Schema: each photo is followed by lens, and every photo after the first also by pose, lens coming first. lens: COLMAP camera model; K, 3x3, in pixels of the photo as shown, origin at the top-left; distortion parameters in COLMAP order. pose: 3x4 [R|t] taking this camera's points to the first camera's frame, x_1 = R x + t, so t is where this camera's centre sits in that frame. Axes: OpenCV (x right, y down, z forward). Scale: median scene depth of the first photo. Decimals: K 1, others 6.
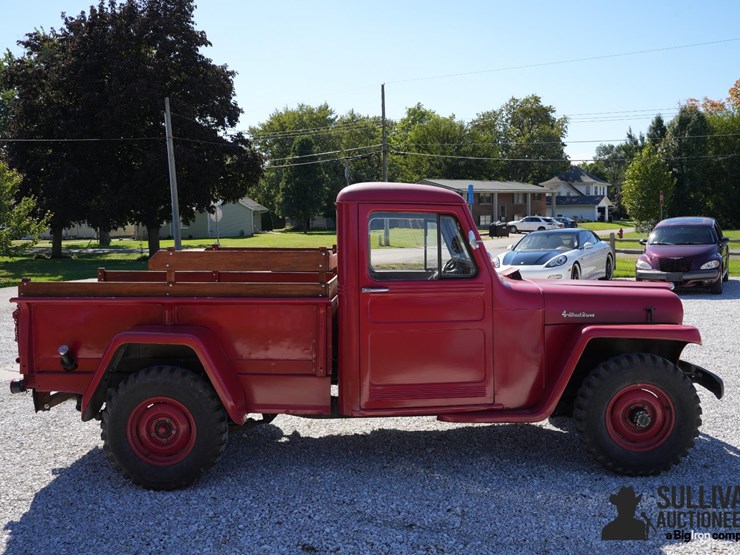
lens RADIAL K [[909.6, 0, 370.0], [0, 909.6, 277.5], [0, 0, 1]] dist [-0.033807, -0.031307]
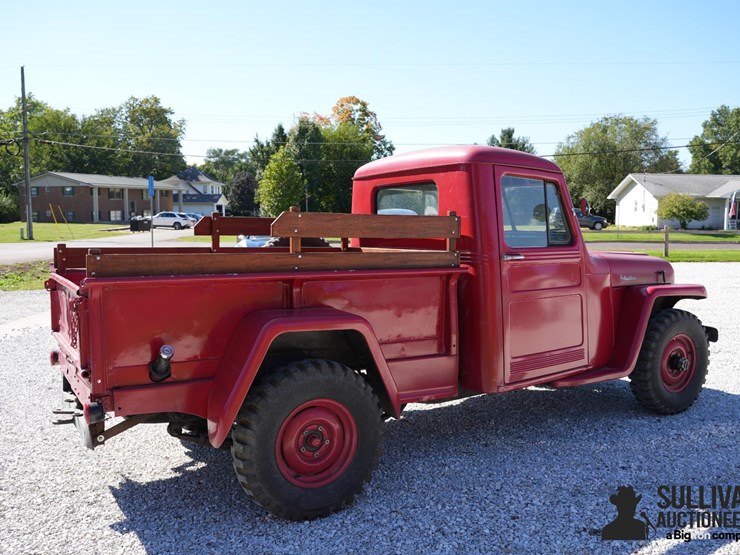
lens RADIAL K [[807.3, 0, 370.0], [0, 807.3, 277.5], [0, 0, 1]] dist [-0.152213, 0.201183]
pose [[0.777361, -0.026309, 0.628505, -0.214970], [0.029147, 0.999558, 0.005790, 0.008648], [-0.628379, 0.013818, 0.777784, 0.149704]]
